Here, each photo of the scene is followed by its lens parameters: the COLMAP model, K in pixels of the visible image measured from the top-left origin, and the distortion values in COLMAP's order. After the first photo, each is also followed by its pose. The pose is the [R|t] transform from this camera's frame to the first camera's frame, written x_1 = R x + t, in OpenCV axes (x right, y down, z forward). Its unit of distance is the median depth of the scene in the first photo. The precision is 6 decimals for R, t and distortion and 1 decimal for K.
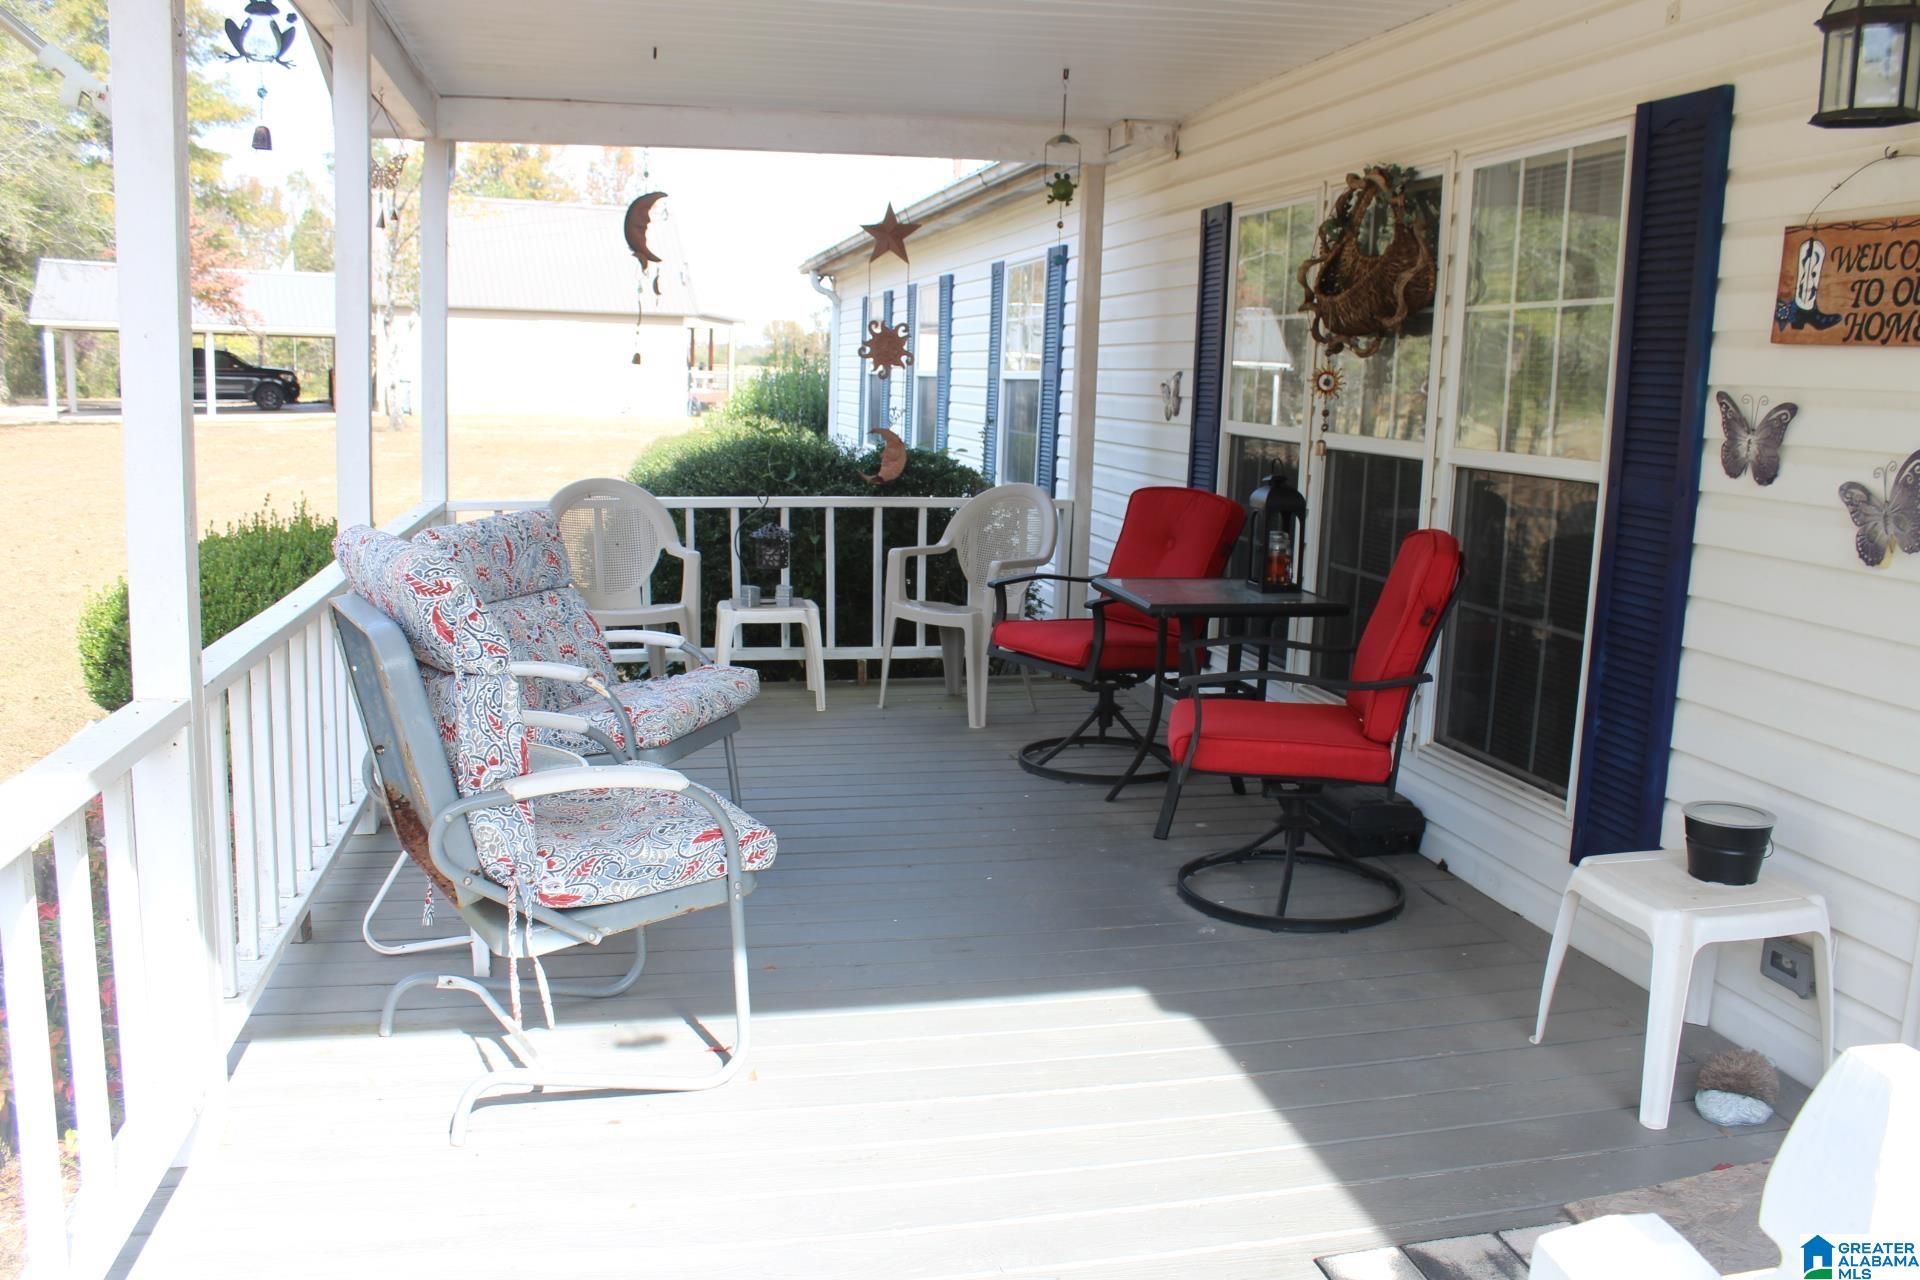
lens RADIAL K [[1583.5, 0, 971.7], [0, 1583.5, 640.9], [0, 0, 1]] dist [-0.161304, 0.128392]
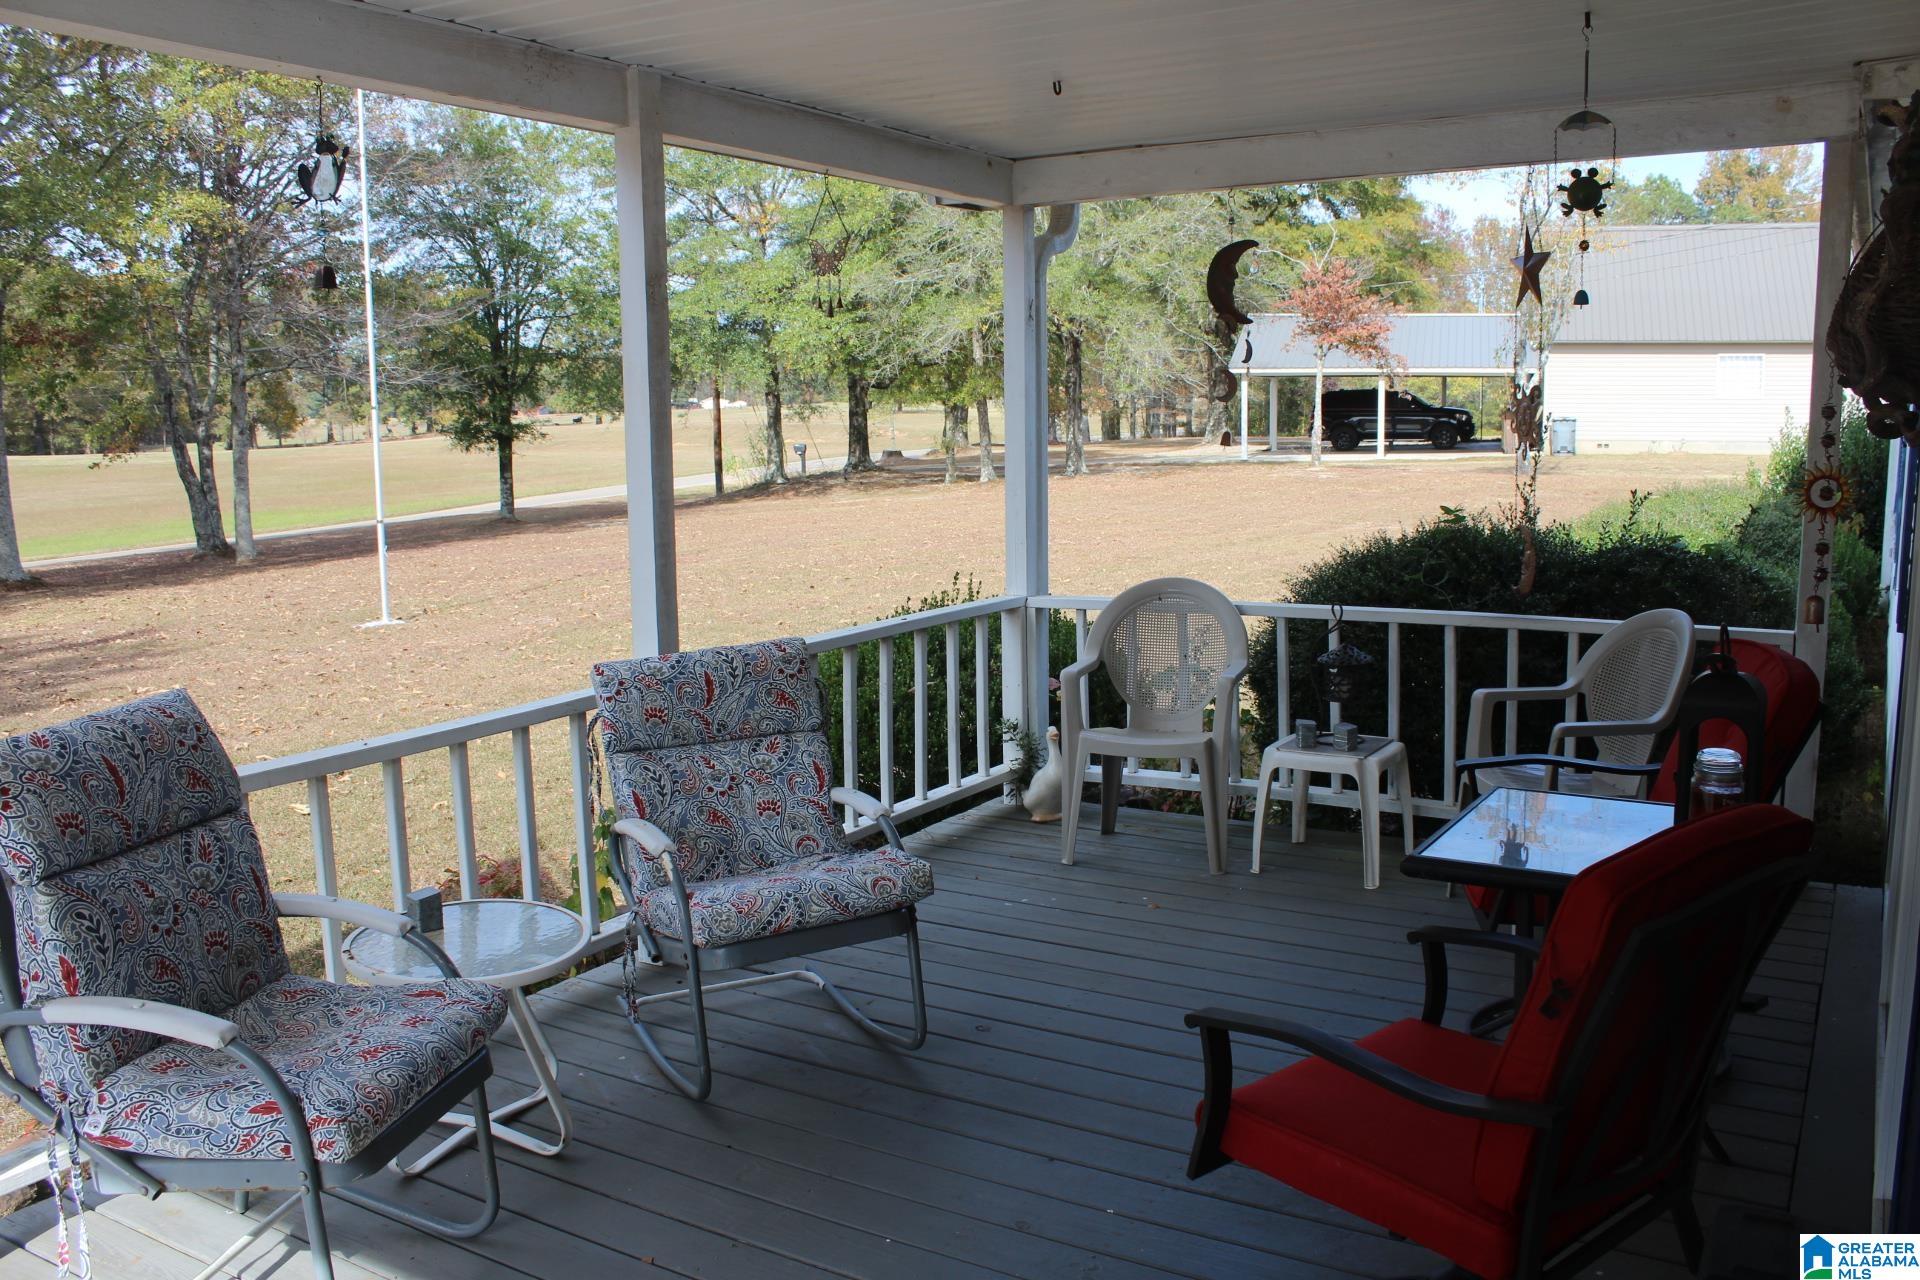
lens RADIAL K [[1583.5, 0, 965.8], [0, 1583.5, 645.4], [0, 0, 1]] dist [-0.161304, 0.128392]
pose [[0.723286, 0.064266, -0.687551, 0.281311], [-0.076887, 0.996964, 0.012305, -0.069550], [0.686255, 0.043964, 0.726032, 0.293430]]
